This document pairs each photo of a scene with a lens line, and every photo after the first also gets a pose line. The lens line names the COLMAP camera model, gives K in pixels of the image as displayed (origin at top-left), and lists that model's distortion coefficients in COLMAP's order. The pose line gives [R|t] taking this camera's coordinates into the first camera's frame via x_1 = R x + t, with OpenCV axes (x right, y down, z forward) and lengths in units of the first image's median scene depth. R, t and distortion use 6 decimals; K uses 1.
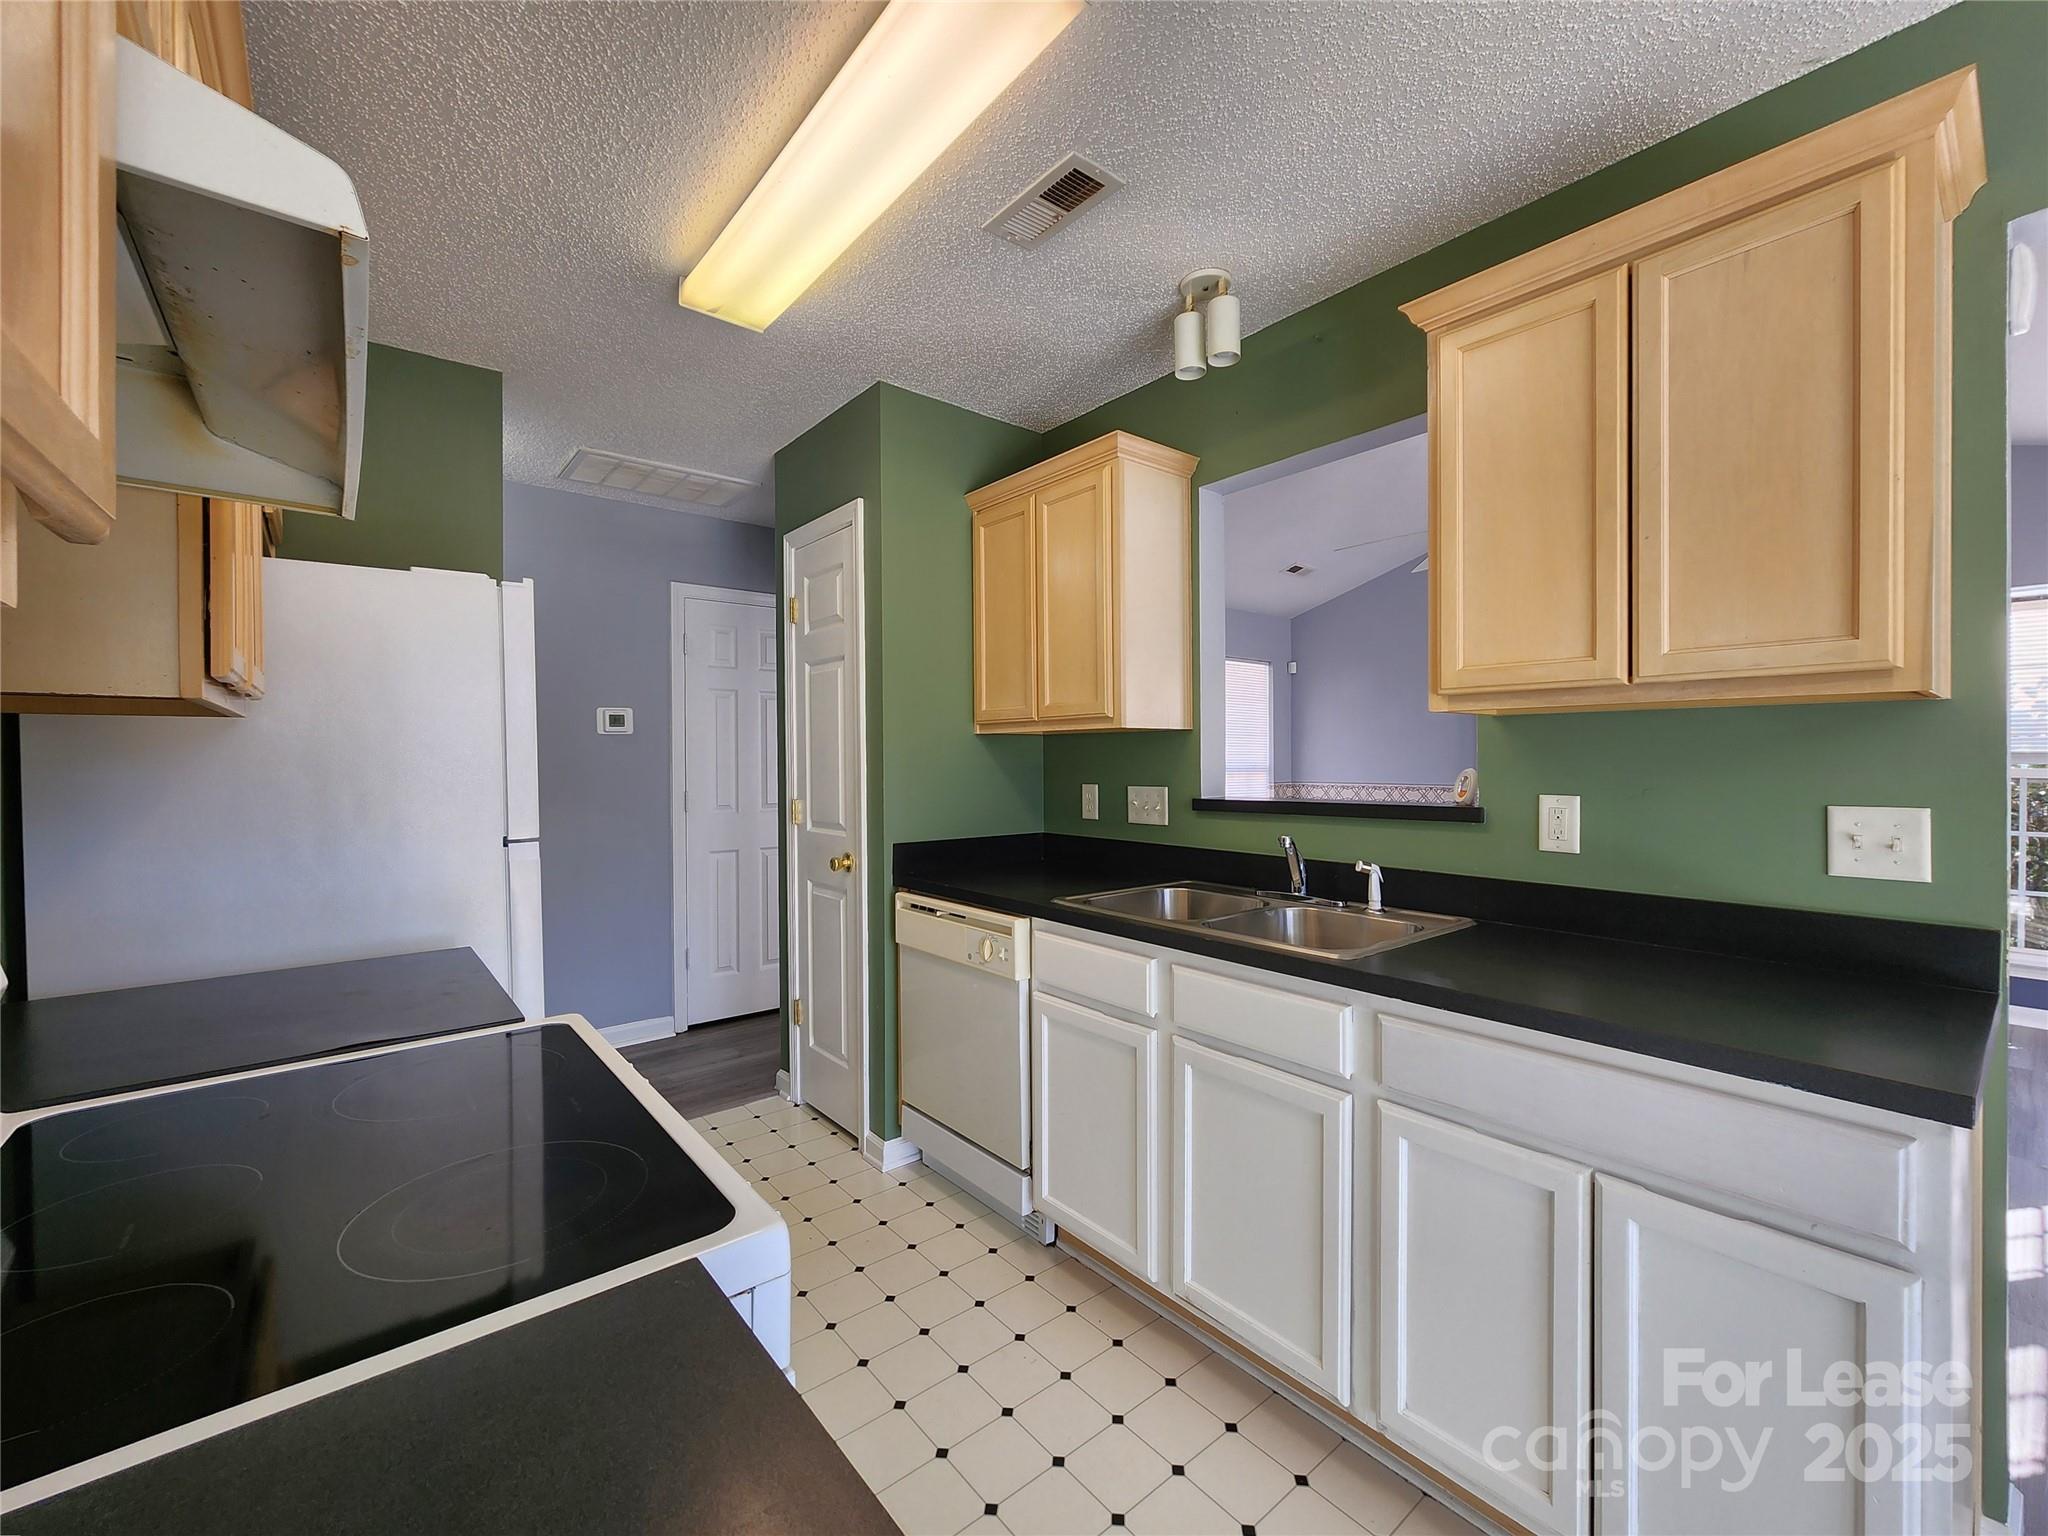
lens RADIAL K [[840.6, 0, 1030.4], [0, 840.6, 767.5], [0, 0, 1]] dist [0.002847, -0.000094]
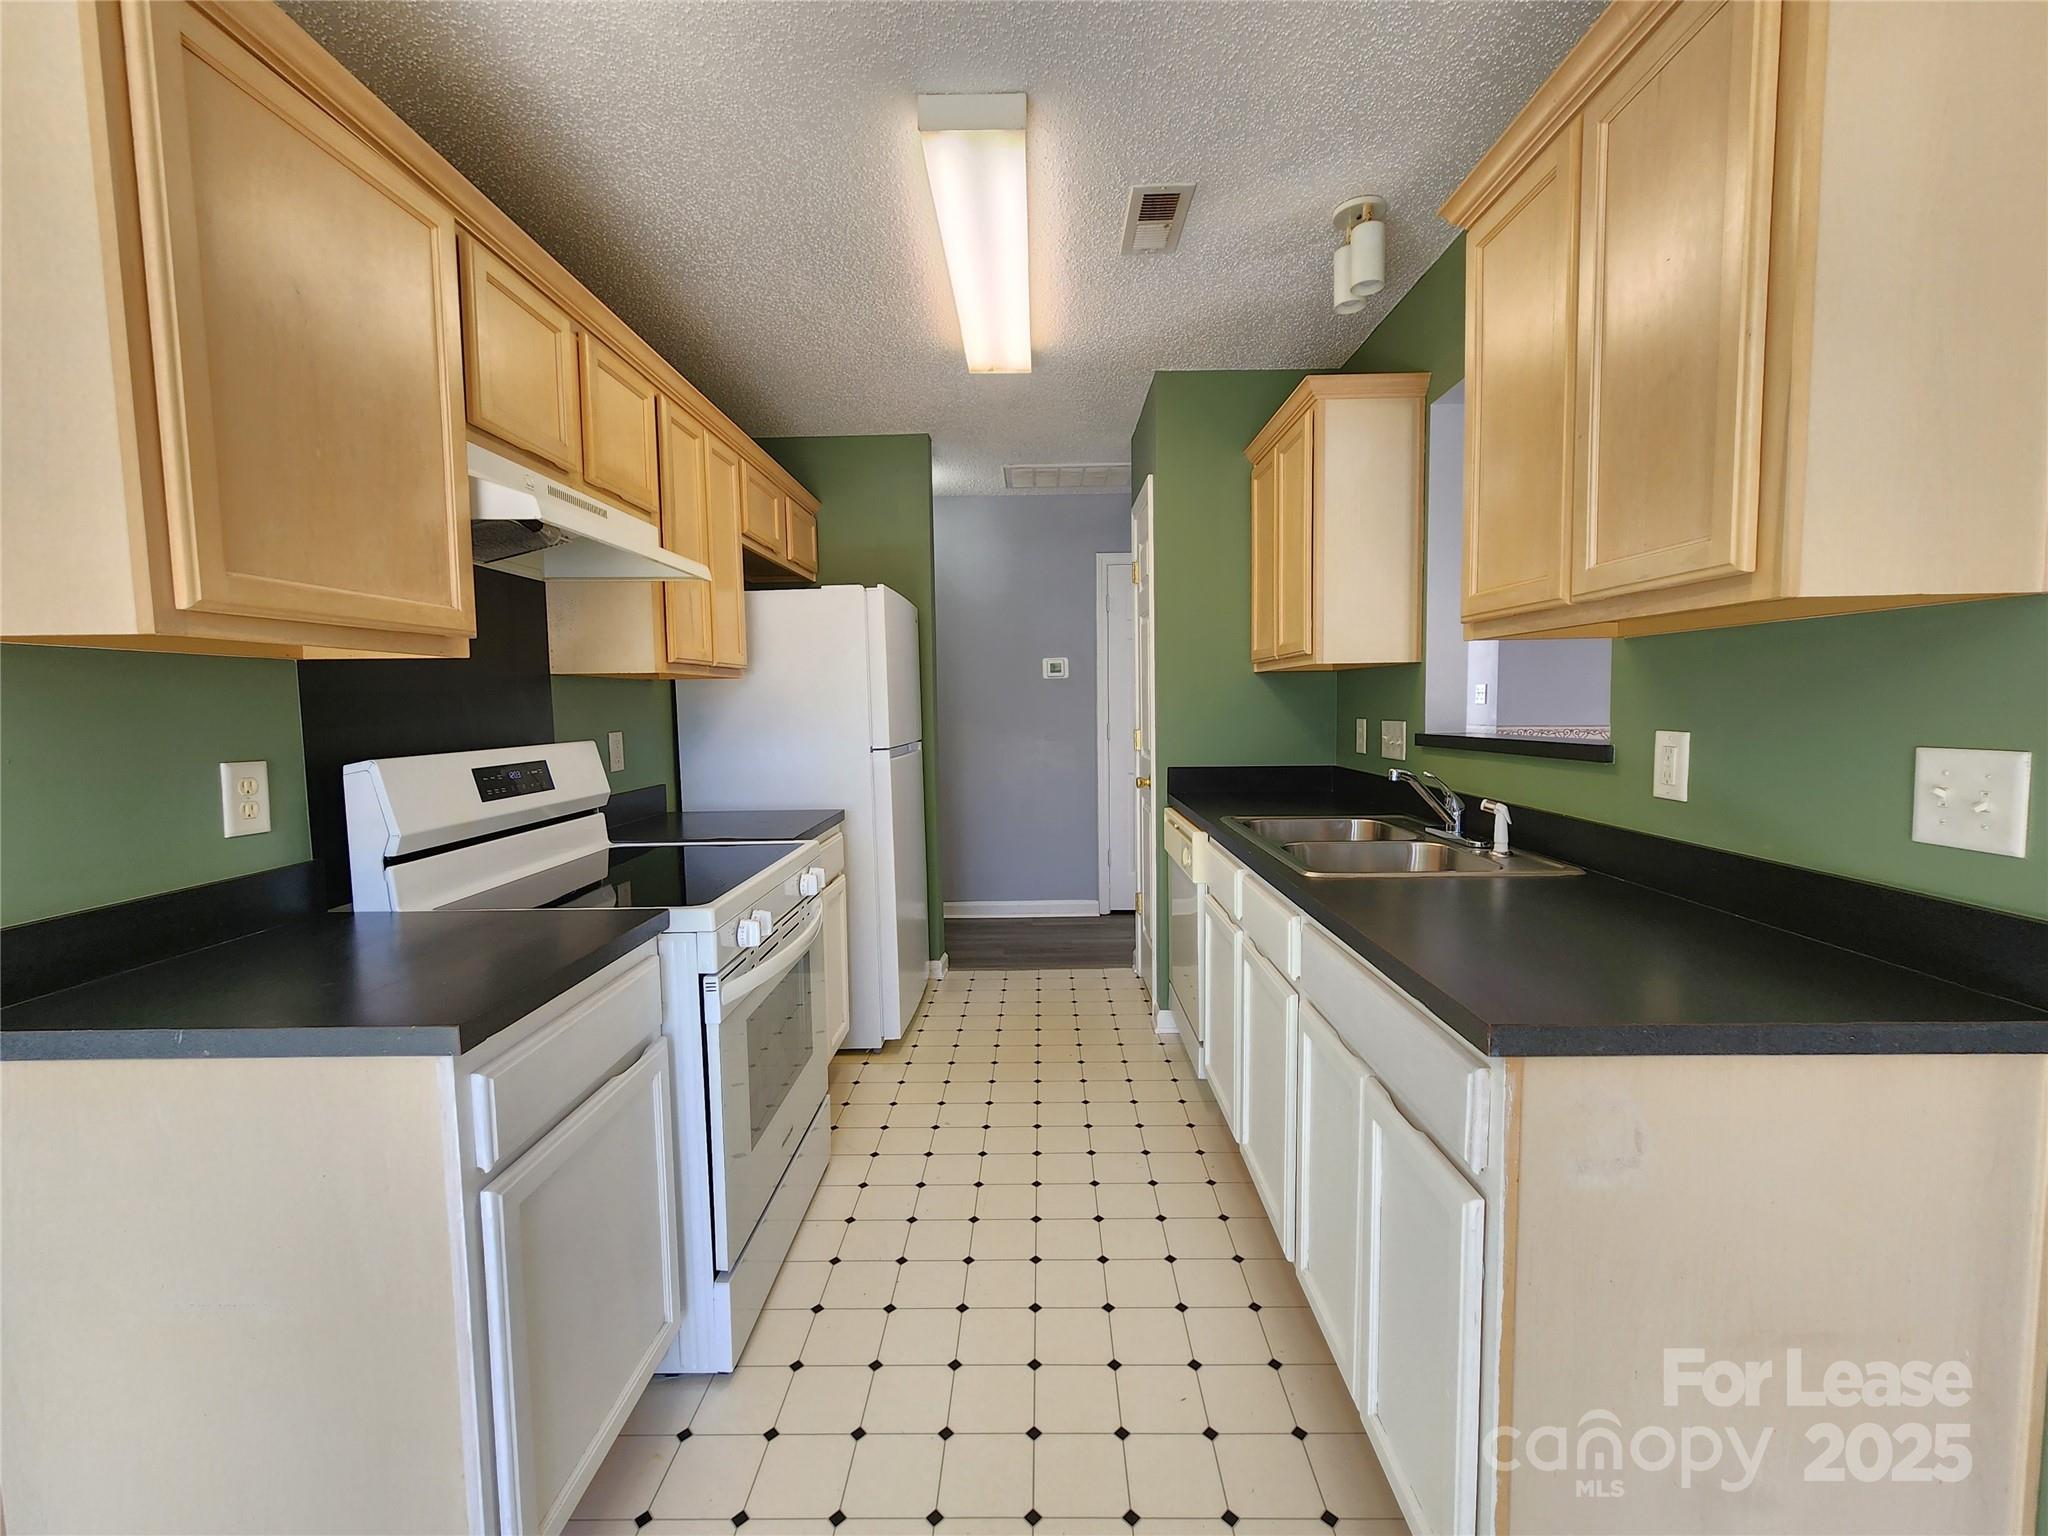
lens RADIAL K [[827.4, 0, 1024.0], [0, 827.4, 768.0], [0, 0, 1]] dist [-0.019611, -0.000023]
pose [[0.770281, 0.044817, -0.636127, 0.563037], [0.003183, 0.997245, 0.074113, 0.005995], [0.637696, -0.059113, 0.768017, -0.033881]]
